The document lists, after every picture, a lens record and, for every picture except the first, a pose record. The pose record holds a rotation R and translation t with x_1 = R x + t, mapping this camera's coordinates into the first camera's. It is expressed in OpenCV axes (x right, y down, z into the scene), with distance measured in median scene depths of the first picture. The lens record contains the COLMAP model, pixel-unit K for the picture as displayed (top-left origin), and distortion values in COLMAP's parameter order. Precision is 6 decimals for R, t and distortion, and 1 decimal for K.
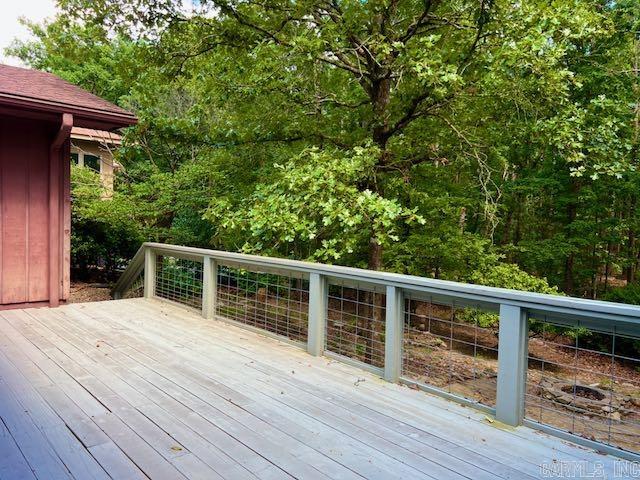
lens RADIAL K [[499.0, 0, 318.6], [0, 499.0, 240.5], [0, 0, 1]] dist [0.040471, -0.042483]
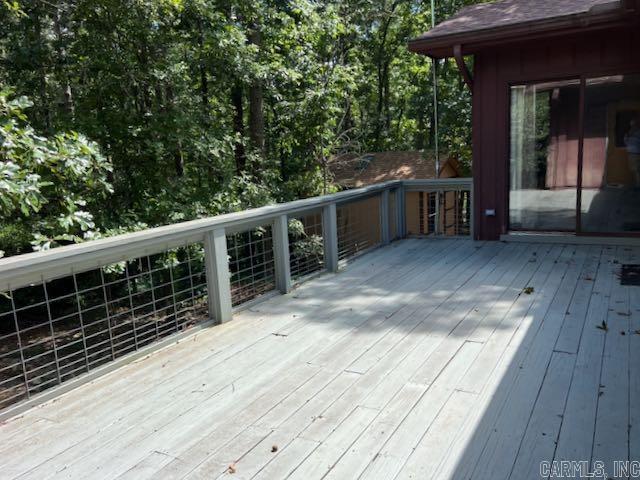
lens RADIAL K [[499.0, 0, 320.2], [0, 499.0, 240.4], [0, 0, 1]] dist [0.040471, -0.042483]
pose [[-0.301518, -0.179168, 0.936475, -0.915392], [0.092738, 0.972018, 0.215827, -0.096798], [-0.948940, 0.151922, -0.276465, 1.105982]]
